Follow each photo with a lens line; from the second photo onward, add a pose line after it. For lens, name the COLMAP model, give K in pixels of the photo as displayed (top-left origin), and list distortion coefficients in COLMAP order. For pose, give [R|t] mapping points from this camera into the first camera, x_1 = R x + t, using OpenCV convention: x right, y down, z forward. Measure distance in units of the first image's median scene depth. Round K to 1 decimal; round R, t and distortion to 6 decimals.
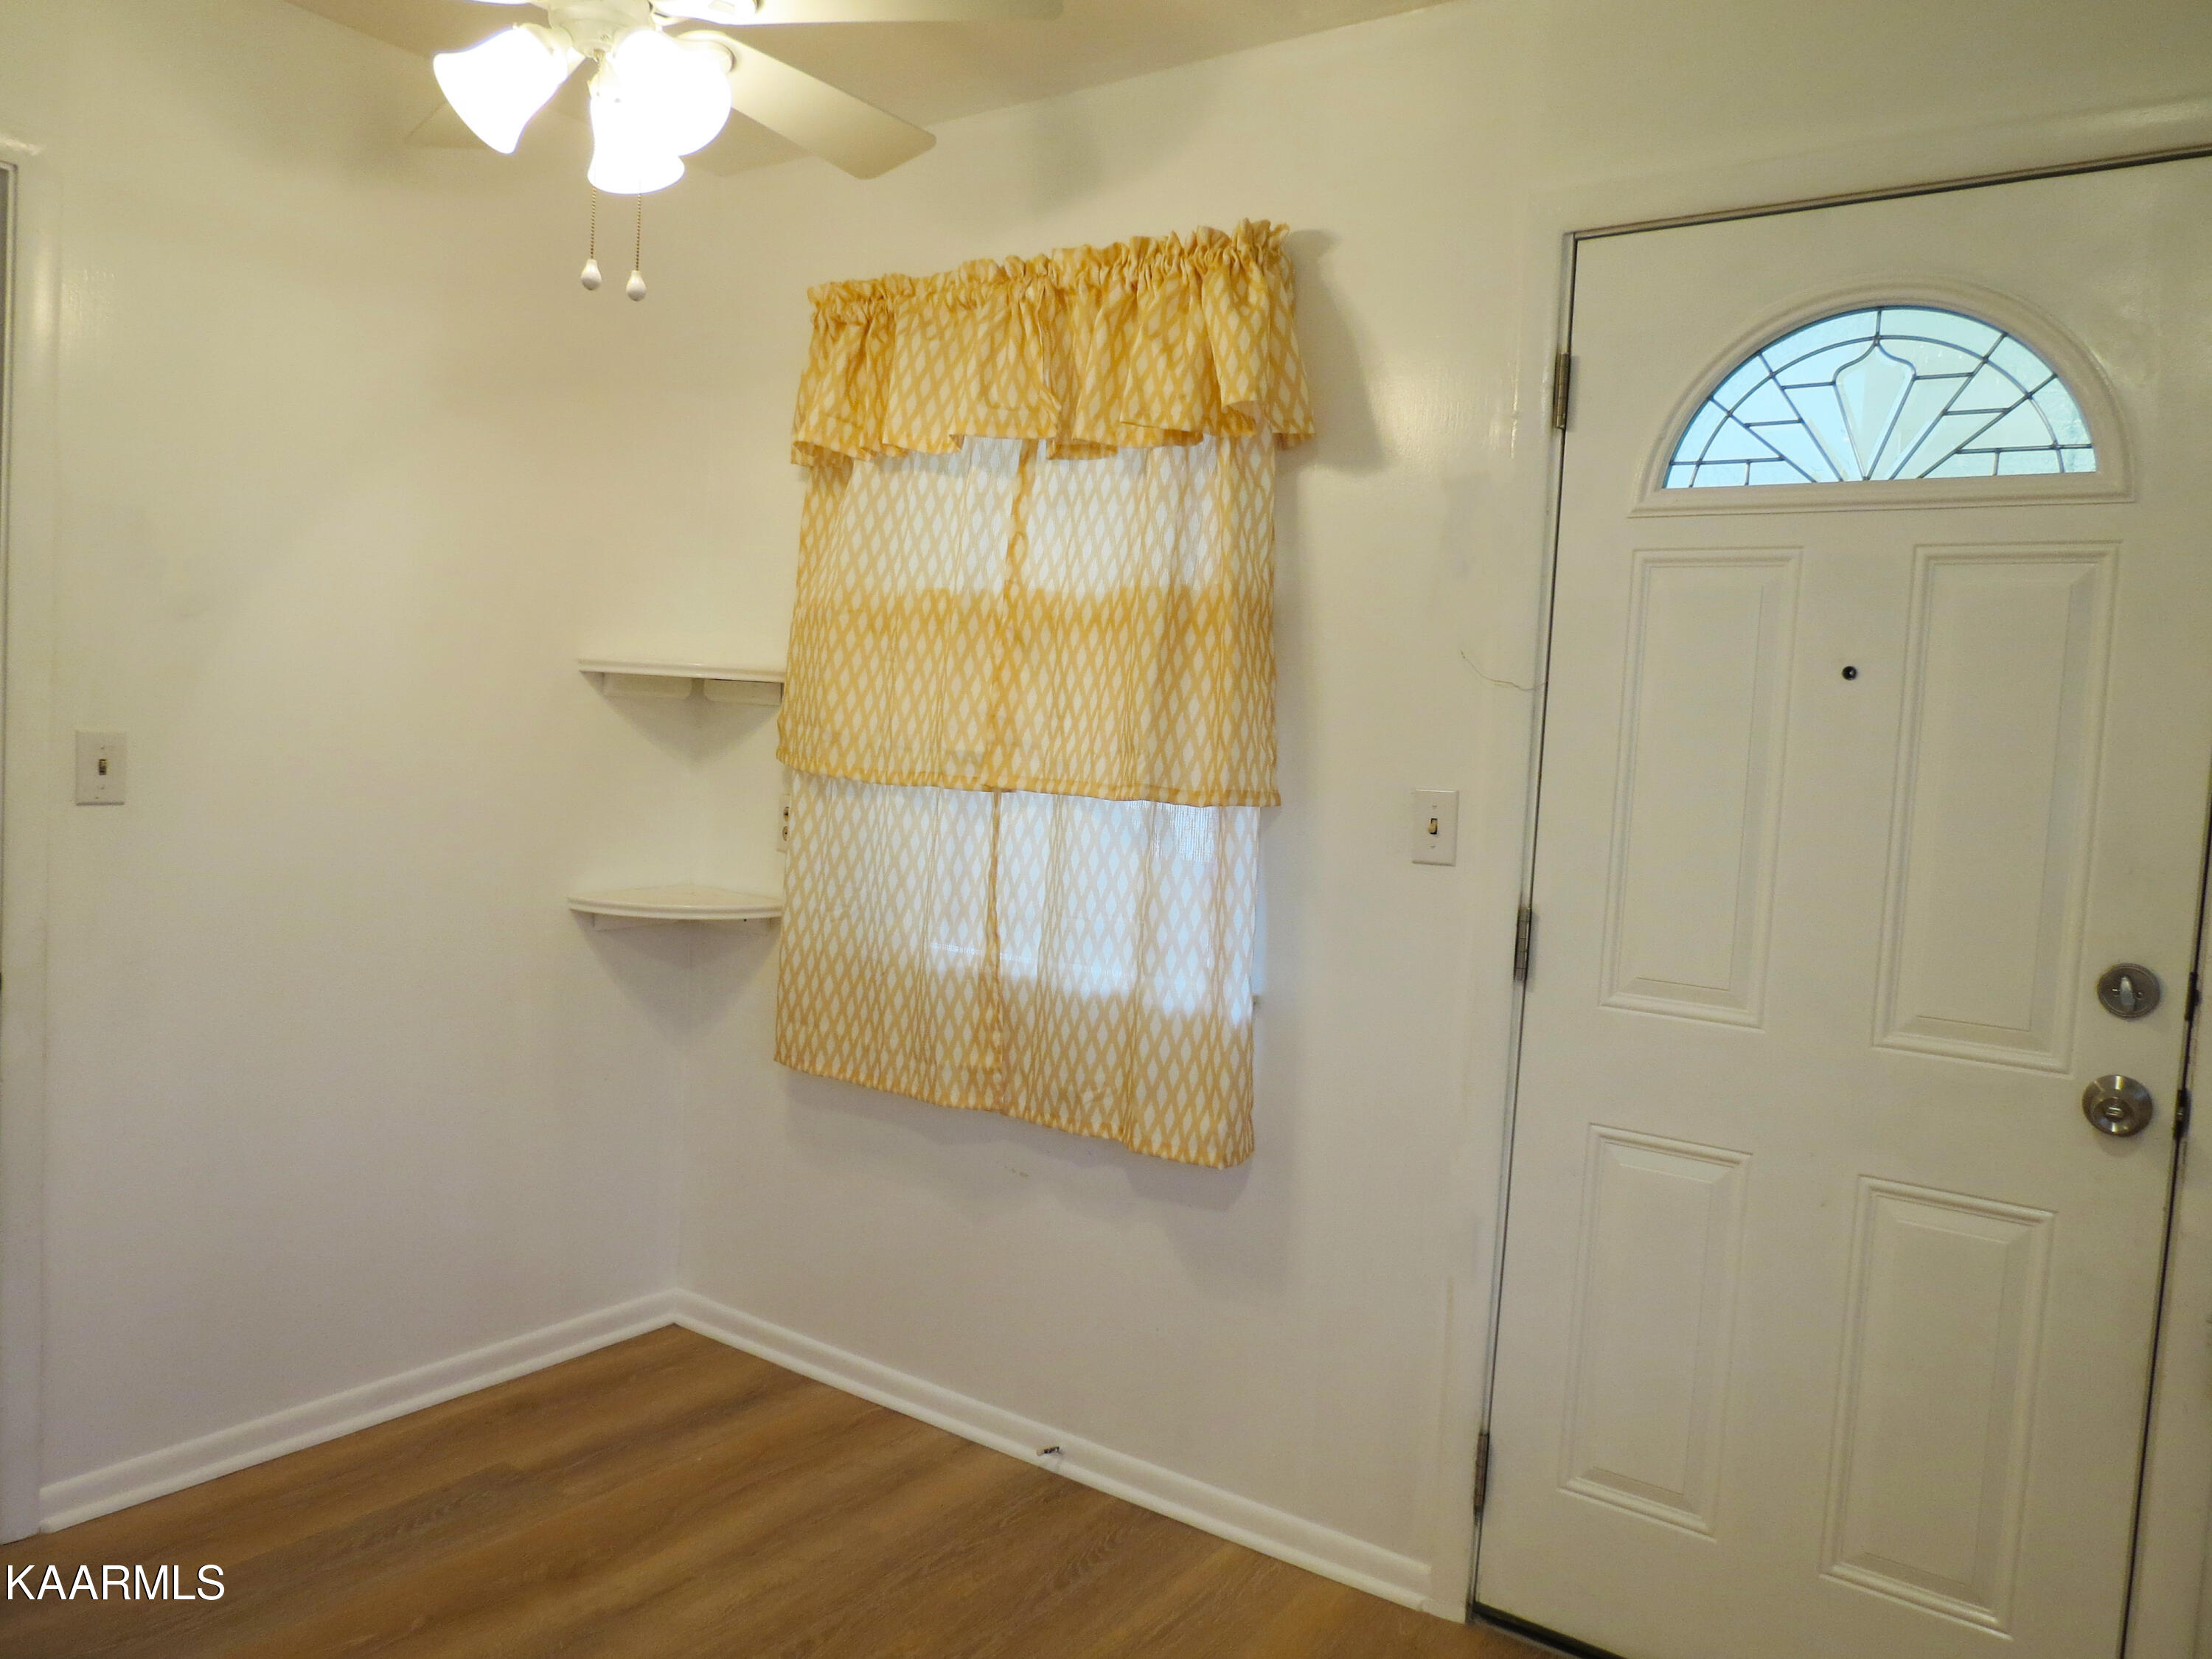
lens RADIAL K [[1558.2, 0, 1106.0], [0, 1558.2, 829.5], [0, 0, 1]] dist [-0.041445, 0.021013]
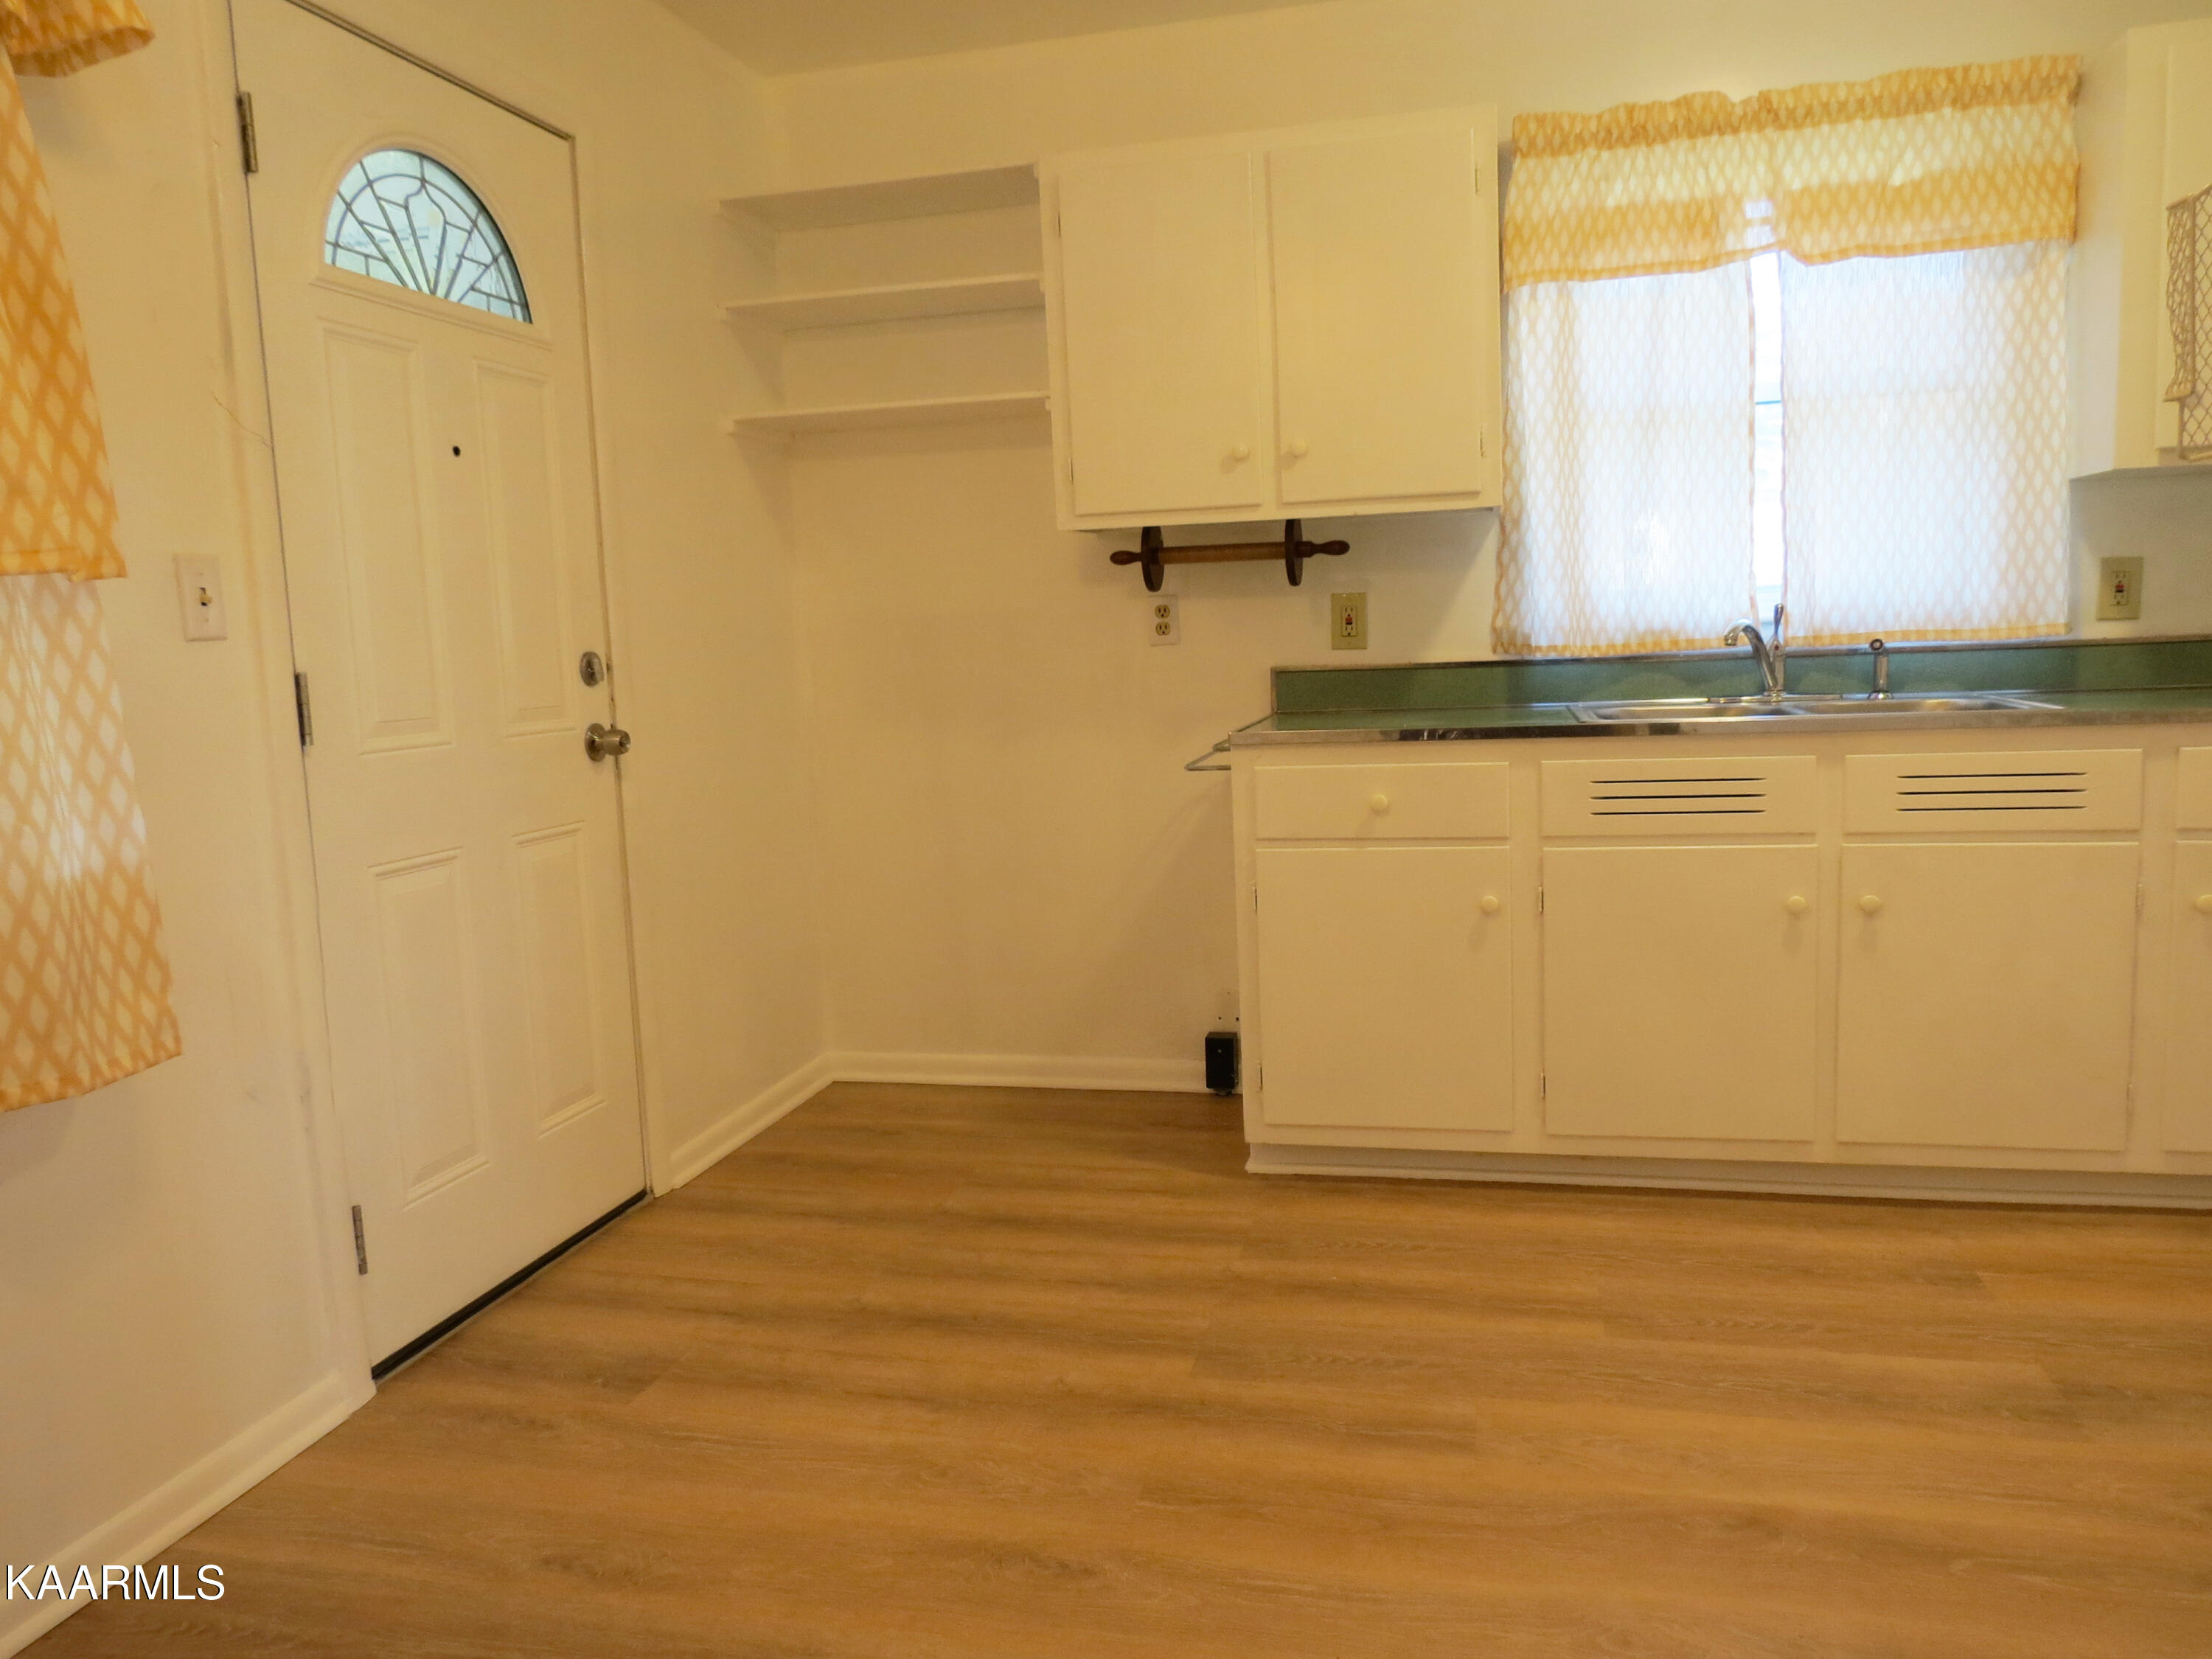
lens RADIAL K [[1558.2, 0, 1106.0], [0, 1558.2, 829.5], [0, 0, 1]] dist [-0.041445, 0.021013]
pose [[-0.361690, -0.156575, 0.919056, -0.749107], [0.076429, 0.977498, 0.196610, -0.005063], [-0.929160, 0.141354, -0.341584, 0.790623]]
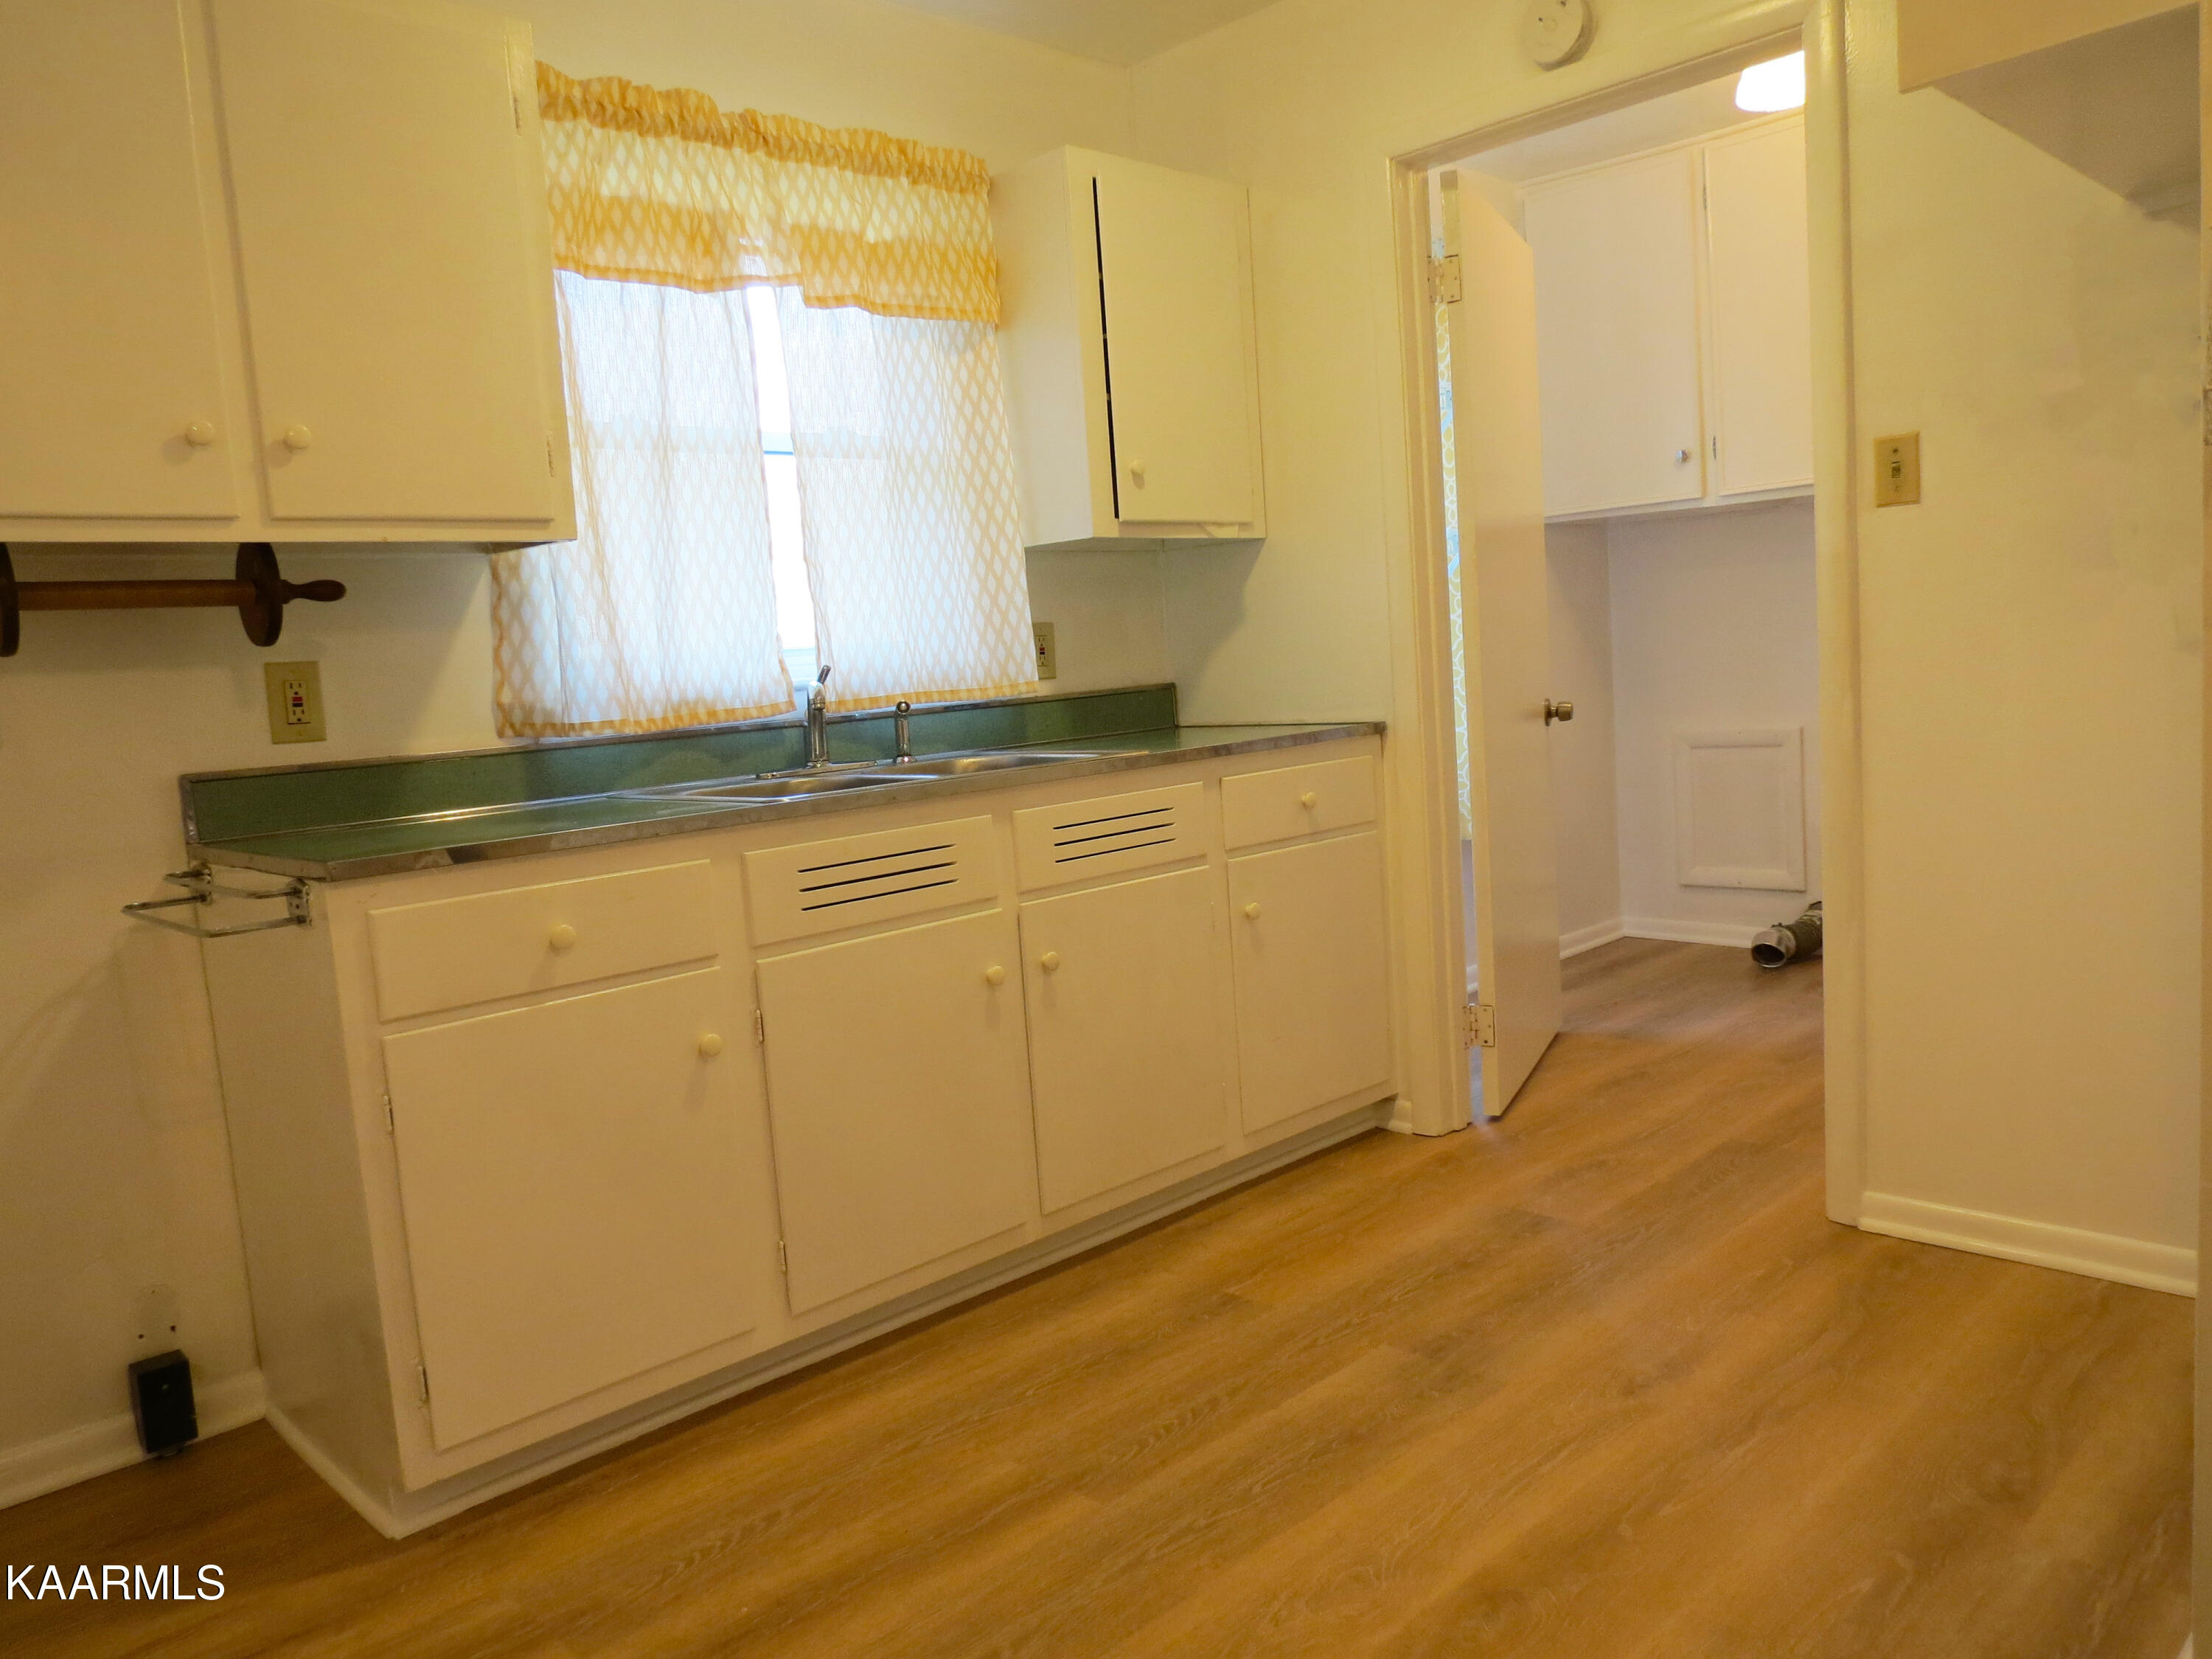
lens RADIAL K [[1558.2, 0, 1106.0], [0, 1558.2, 829.5], [0, 0, 1]] dist [-0.041445, 0.021013]
pose [[-0.981662, -0.006426, 0.190523, -0.192258], [0.027313, 0.984379, 0.173931, 0.028474], [-0.188665, 0.175945, -0.966152, 0.932200]]
